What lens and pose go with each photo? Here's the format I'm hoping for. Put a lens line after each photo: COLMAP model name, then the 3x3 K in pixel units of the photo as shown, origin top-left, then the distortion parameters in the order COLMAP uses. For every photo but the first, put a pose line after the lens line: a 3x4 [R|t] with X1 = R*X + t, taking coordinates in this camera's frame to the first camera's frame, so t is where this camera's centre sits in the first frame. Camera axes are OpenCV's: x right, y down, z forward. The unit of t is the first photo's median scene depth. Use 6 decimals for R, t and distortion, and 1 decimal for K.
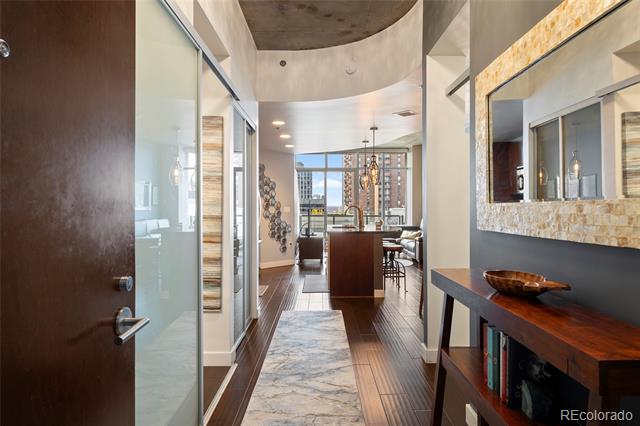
lens RADIAL K [[384.6, 0, 319.5], [0, 384.6, 202.4], [0, 0, 1]] dist [0.001920, 0.000347]
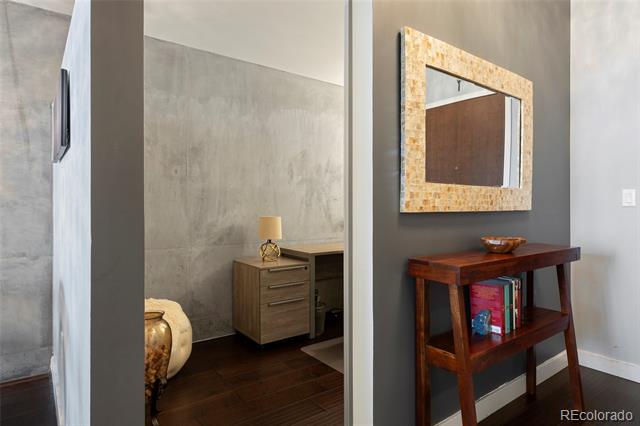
lens RADIAL K [[384.6, 0, 319.5], [0, 384.6, 202.4], [0, 0, 1]] dist [0.001920, 0.000347]
pose [[-0.612558, -0.001896, 0.790423, -0.027066], [-0.017381, 0.999788, -0.011072, 0.014335], [-0.790234, -0.020521, -0.612461, 0.398357]]
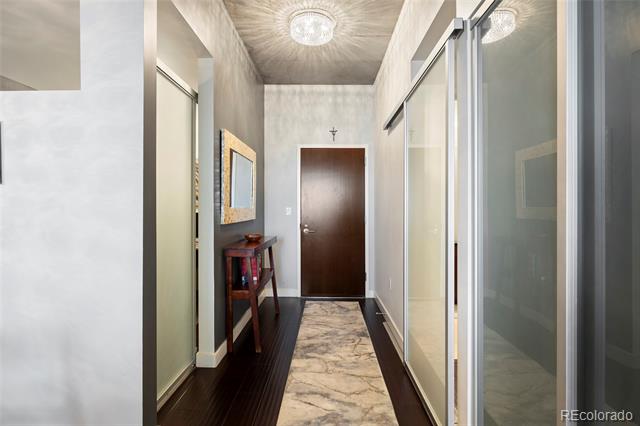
lens RADIAL K [[323.0, 0, 320.9], [0, 323.0, 206.8], [0, 0, 1]] dist [-0.040142, -0.000006]
pose [[-0.999716, -0.005241, 0.023230, -0.002901], [-0.005679, 0.999807, -0.018814, 0.004854], [-0.023127, -0.018941, -0.999553, 0.554652]]
